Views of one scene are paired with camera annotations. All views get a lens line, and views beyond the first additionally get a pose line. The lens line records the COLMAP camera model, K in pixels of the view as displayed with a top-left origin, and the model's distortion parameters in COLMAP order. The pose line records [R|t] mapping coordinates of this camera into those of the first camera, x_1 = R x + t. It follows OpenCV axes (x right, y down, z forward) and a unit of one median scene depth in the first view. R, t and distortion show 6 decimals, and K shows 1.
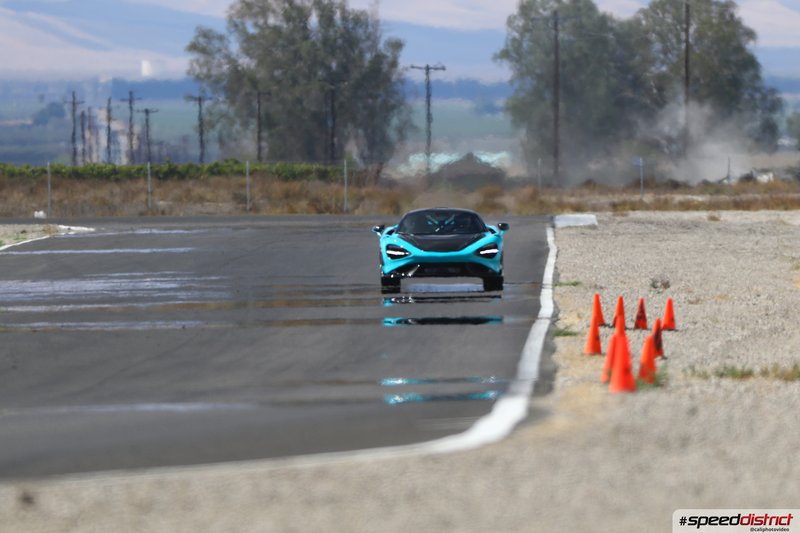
lens RADIAL K [[5098.6, 0, 399.9], [0, 5098.6, 266.2], [0, 0, 1]] dist [0.016999, 41.517147]
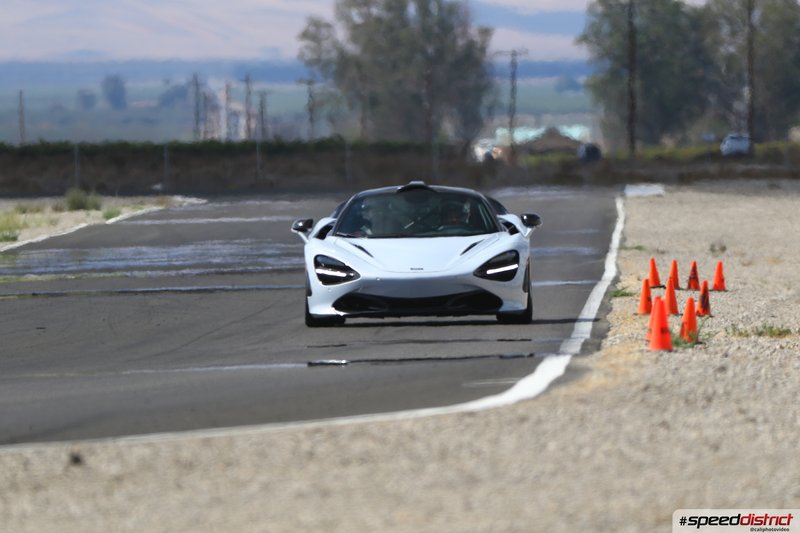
lens RADIAL K [[5153.7, 0, 378.3], [0, 5153.7, 267.1], [0, 0, 1]] dist [0.315087, 29.379018]
pose [[0.999930, -0.006787, 0.009678, -0.033359], [0.006740, 0.999965, 0.004879, 0.001840], [-0.009710, -0.004813, 0.999941, -0.105980]]
